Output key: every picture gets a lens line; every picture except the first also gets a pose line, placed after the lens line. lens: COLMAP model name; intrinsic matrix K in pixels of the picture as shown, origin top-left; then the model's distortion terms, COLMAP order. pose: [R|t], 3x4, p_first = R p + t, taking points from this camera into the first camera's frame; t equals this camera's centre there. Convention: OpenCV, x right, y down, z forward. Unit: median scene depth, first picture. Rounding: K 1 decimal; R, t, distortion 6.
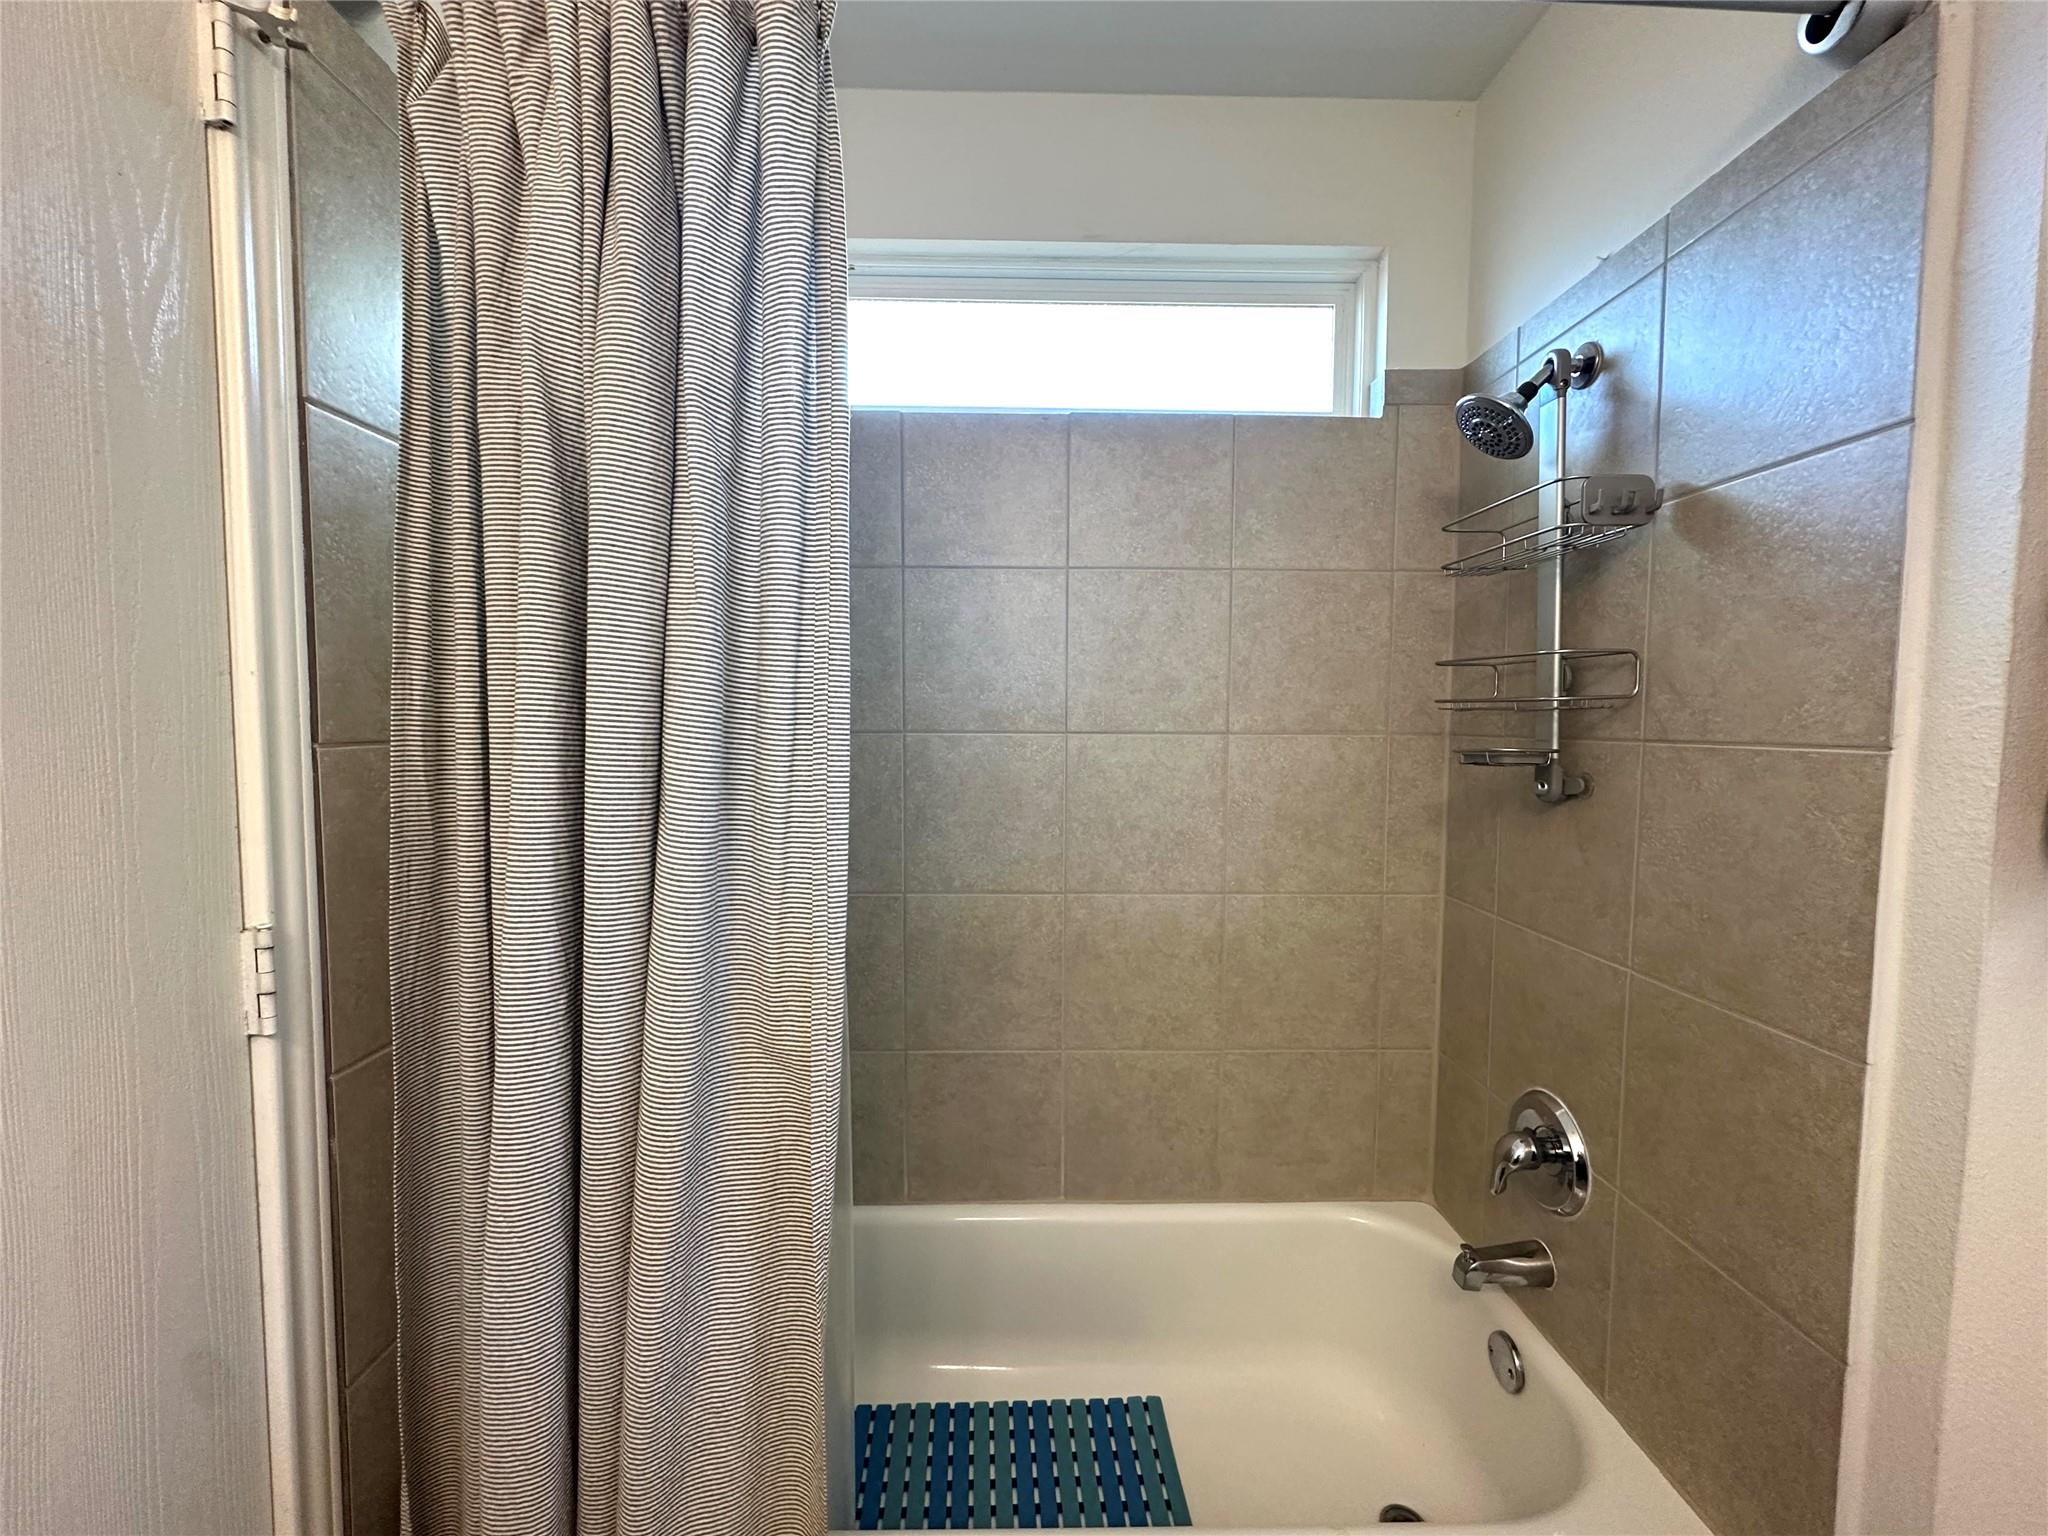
lens RADIAL K [[817.7, 0, 1024.2], [0, 817.7, 762.0], [0, 0, 1]] dist [-0.003867, 0.000928]
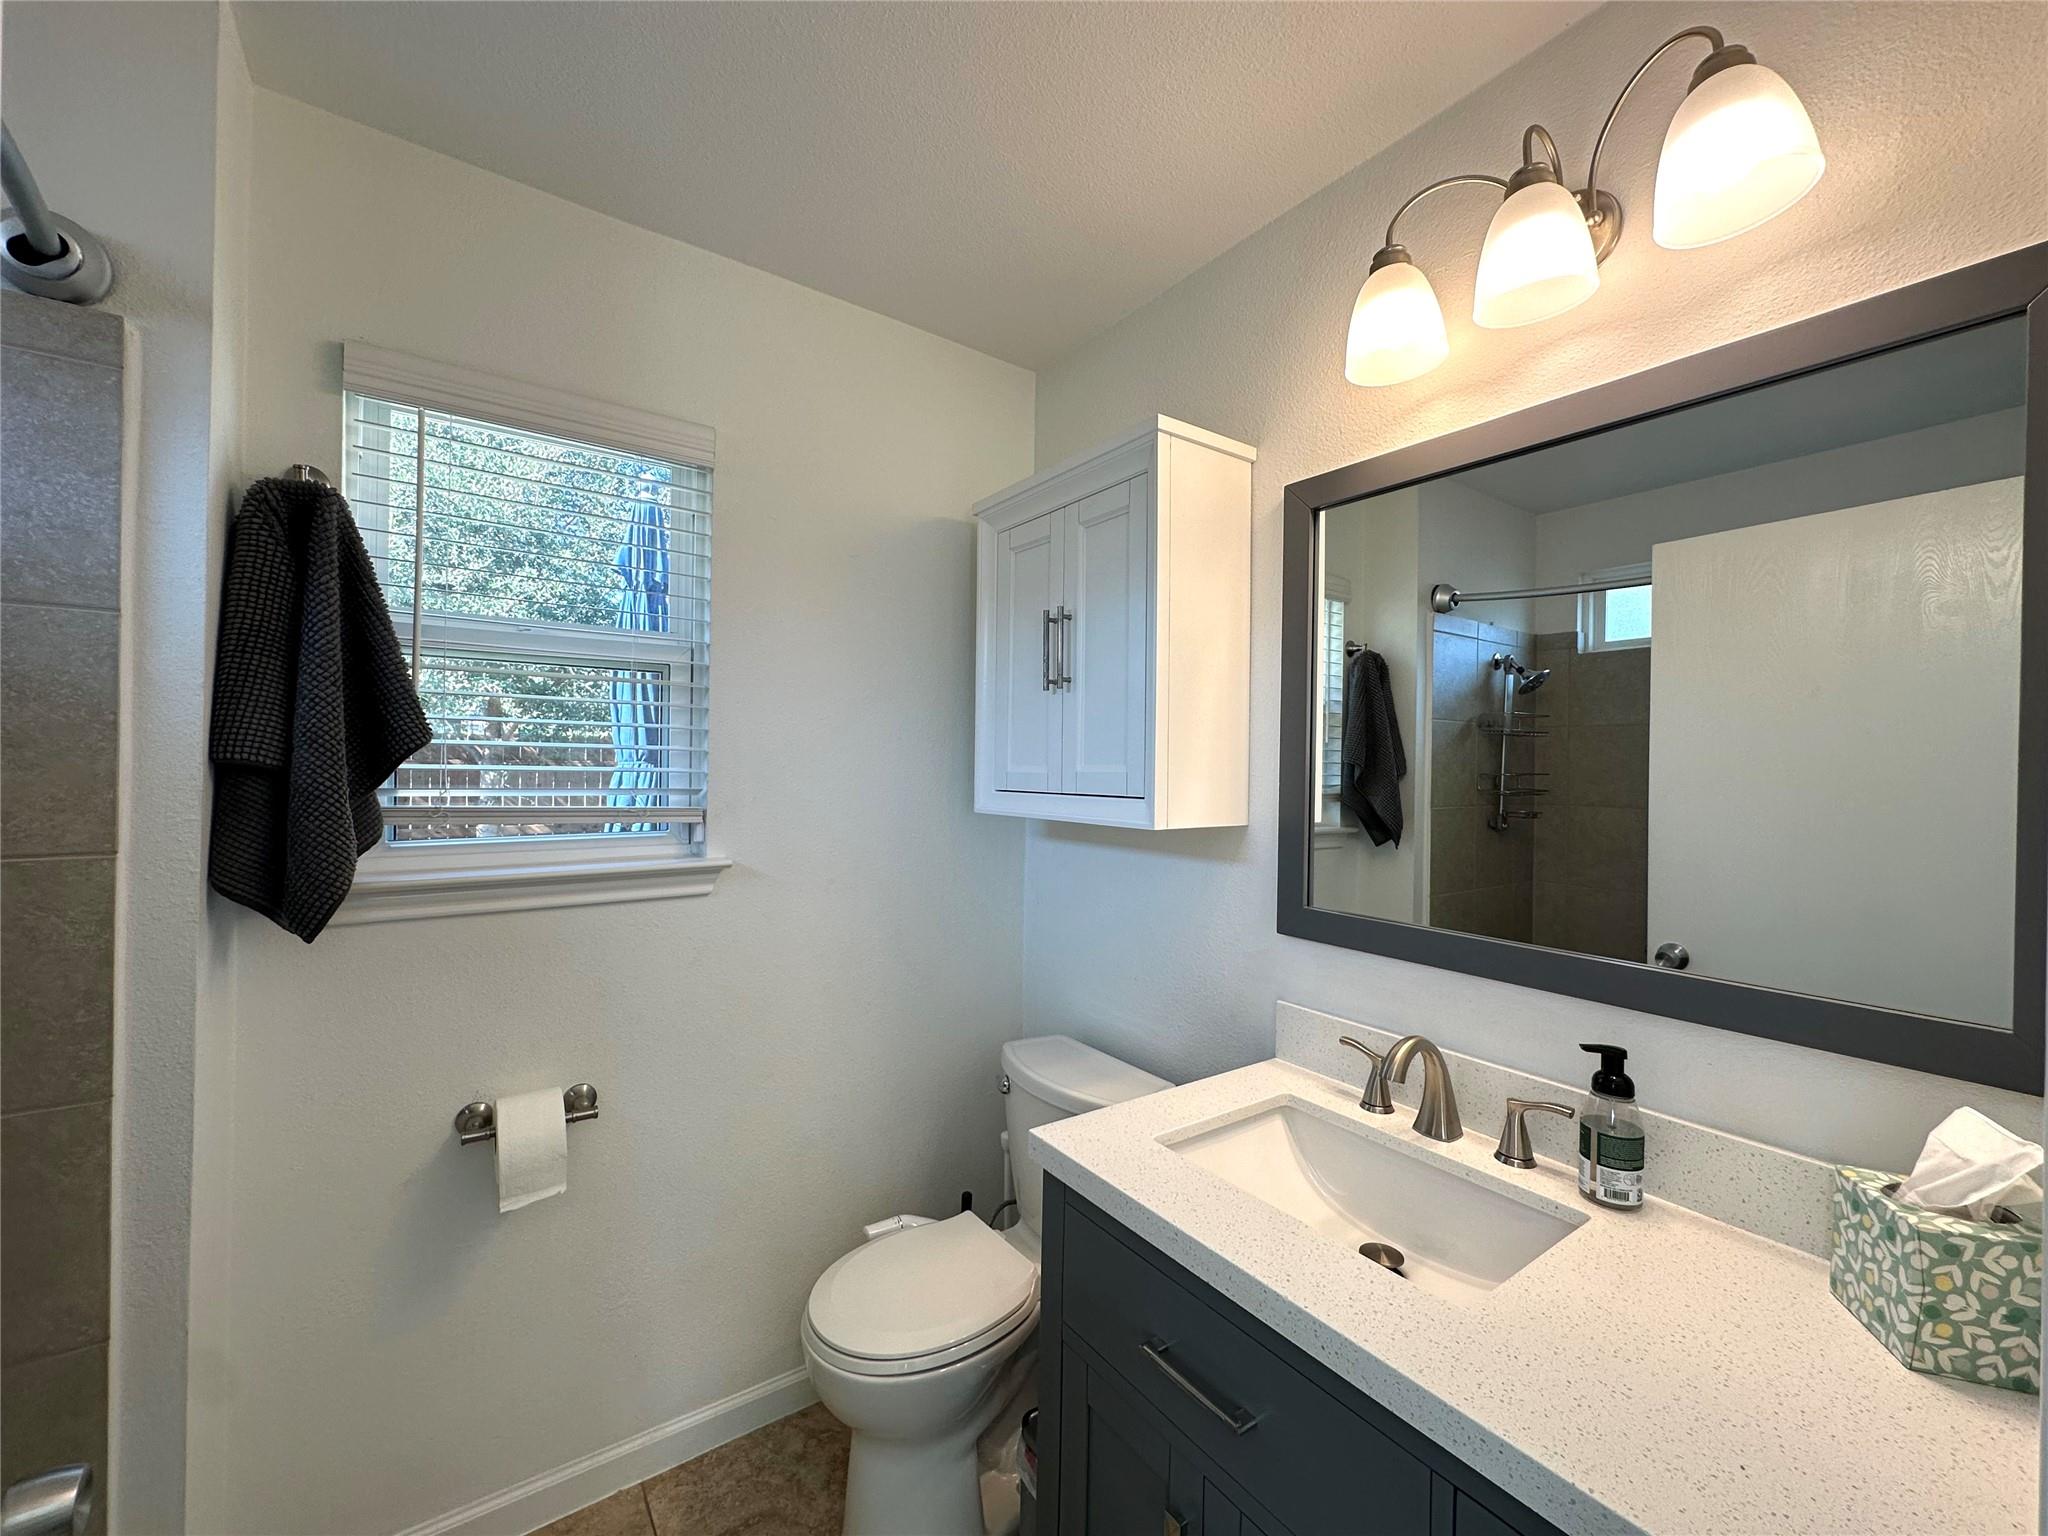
lens RADIAL K [[817.7, 0, 1024.0], [0, 817.7, 767.6], [0, 0, 1]] dist [-0.003867, 0.000928]
pose [[-0.555605, -0.011337, 0.831369, -0.828223], [0.027096, 0.999129, 0.031734, -0.152210], [-0.831005, 0.040158, -0.554814, 0.486884]]
